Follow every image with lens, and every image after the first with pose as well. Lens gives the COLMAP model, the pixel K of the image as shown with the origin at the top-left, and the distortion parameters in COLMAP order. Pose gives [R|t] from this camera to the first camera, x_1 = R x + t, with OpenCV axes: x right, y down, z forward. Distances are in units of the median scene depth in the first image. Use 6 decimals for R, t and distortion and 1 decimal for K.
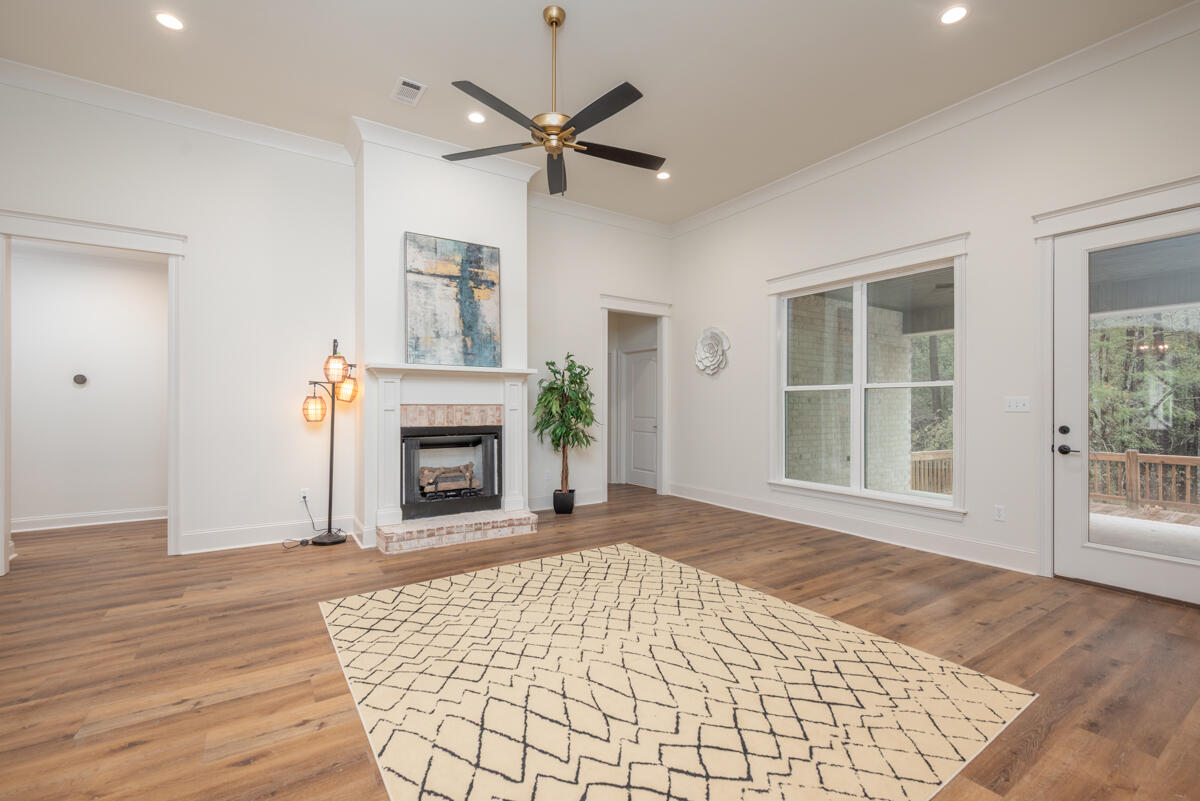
lens RADIAL K [[542.3, 0, 610.8], [0, 542.3, 403.0], [0, 0, 1]] dist [-0.002108, 0.000855]
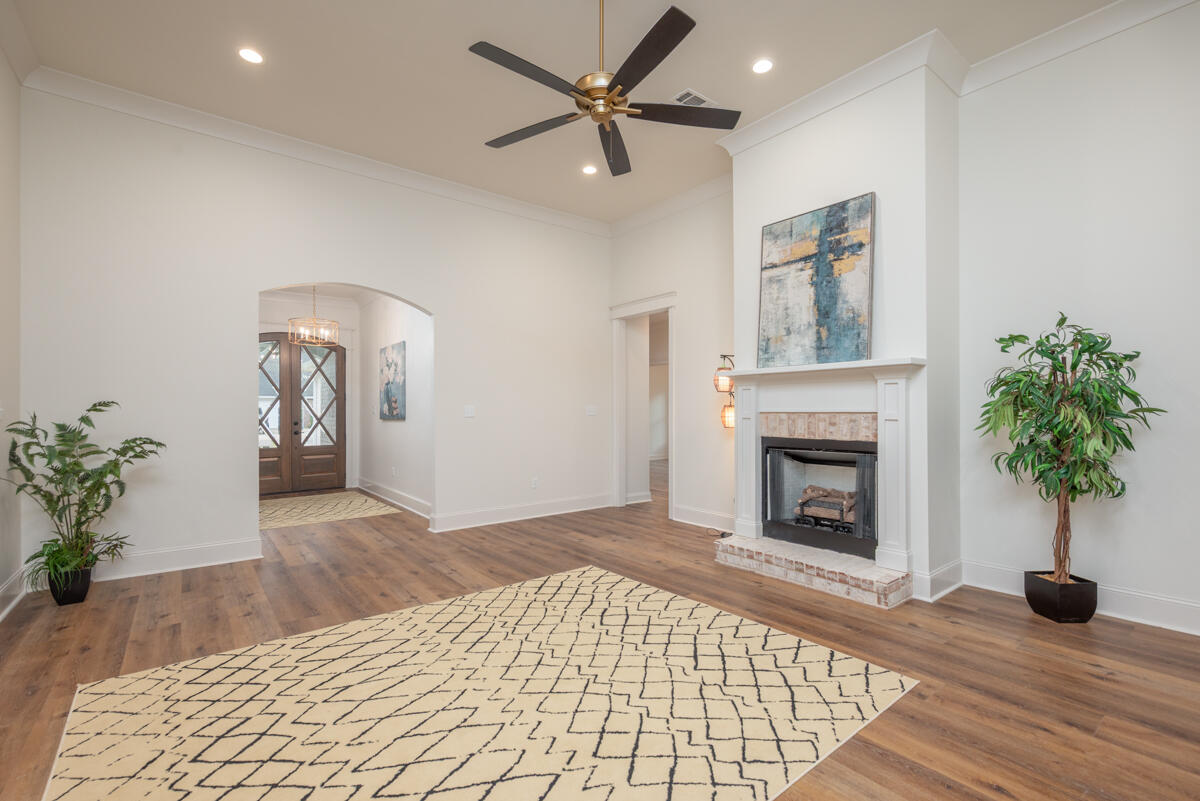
lens RADIAL K [[542.3, 0, 611.0], [0, 542.3, 408.2], [0, 0, 1]] dist [-0.002108, 0.000855]
pose [[0.051282, -0.006969, -0.998660, 0.528824], [0.005036, 0.999965, -0.006720, 0.000365], [0.998672, -0.004685, 0.051316, 0.680627]]
